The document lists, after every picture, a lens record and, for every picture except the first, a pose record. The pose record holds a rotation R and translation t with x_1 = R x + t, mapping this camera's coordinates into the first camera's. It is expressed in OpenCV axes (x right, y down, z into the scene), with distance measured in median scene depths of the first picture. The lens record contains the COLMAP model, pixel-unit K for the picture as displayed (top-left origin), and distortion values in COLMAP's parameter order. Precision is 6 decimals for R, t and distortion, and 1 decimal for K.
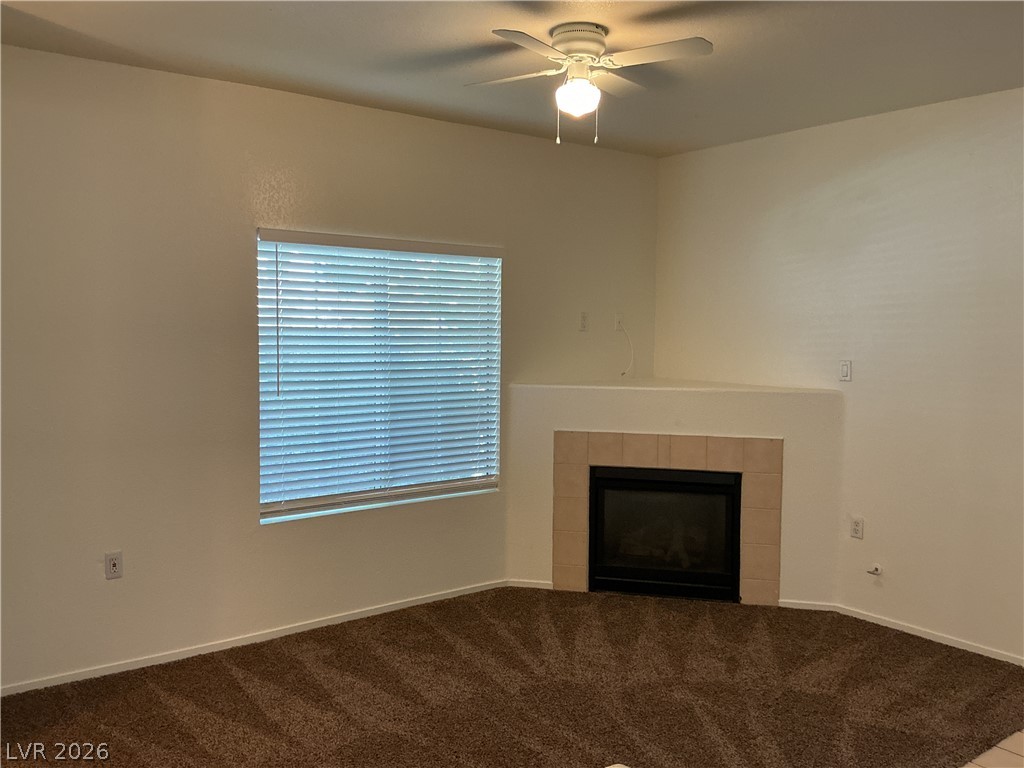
lens RADIAL K [[841.7, 0, 512.0], [0, 841.7, 384.0], [0, 0, 1]] dist [0.147490, -0.303054]
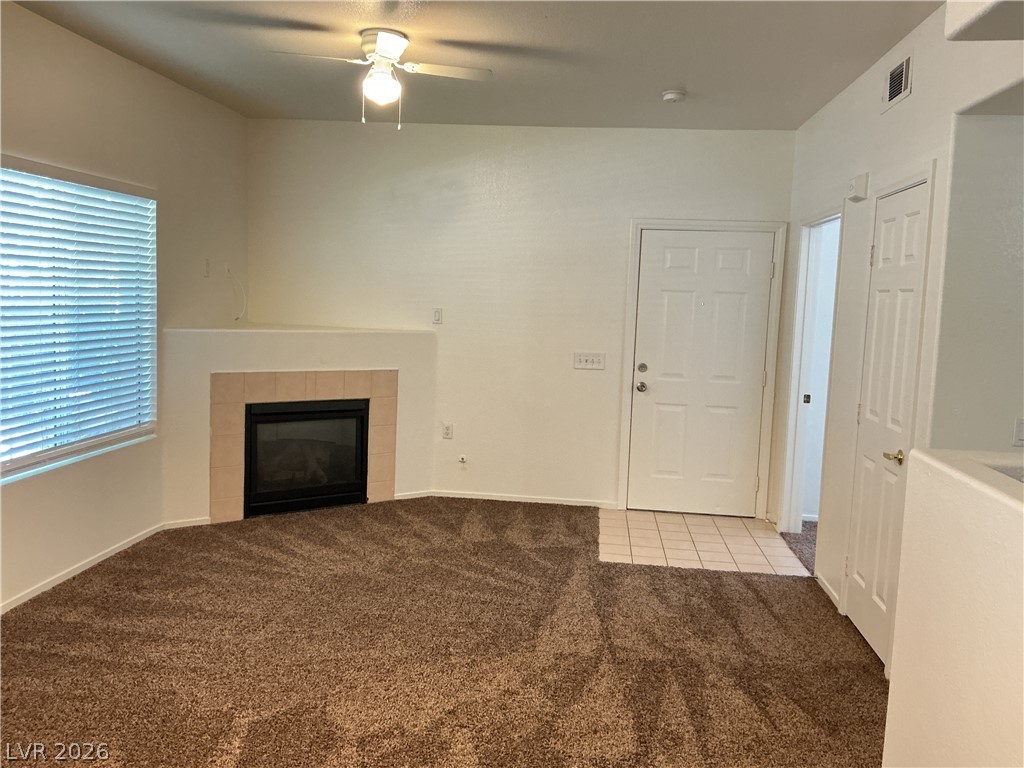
lens RADIAL K [[841.7, 0, 512.0], [0, 841.7, 384.0], [0, 0, 1]] dist [0.147490, -0.303054]
pose [[0.691250, -0.061116, 0.720026, -0.480516], [0.017485, 0.997540, 0.067885, 0.003731], [-0.722404, -0.034336, 0.690618, 0.002683]]
